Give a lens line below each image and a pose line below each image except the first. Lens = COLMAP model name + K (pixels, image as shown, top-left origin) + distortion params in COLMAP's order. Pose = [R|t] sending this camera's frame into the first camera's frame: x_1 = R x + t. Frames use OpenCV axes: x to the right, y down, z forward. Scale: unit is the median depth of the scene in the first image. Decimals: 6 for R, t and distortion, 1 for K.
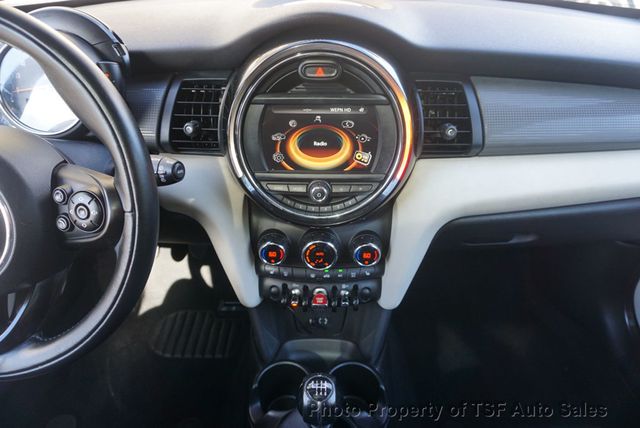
lens RADIAL K [[433.0, 0, 322.7], [0, 433.0, 212.7], [0, 0, 1]] dist [-0.006883, -0.000345]
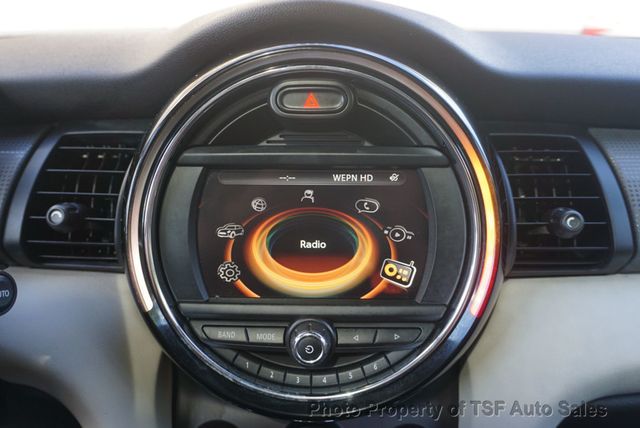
lens RADIAL K [[559.6, 0, 321.0], [0, 559.6, 215.1], [0, 0, 1]] dist [-0.031146, 0.082676]
pose [[0.999857, -0.001454, -0.016823, 0.014497], [-0.003349, 0.959416, -0.281976, -0.009543], [0.016550, 0.281992, 0.959274, 0.365911]]
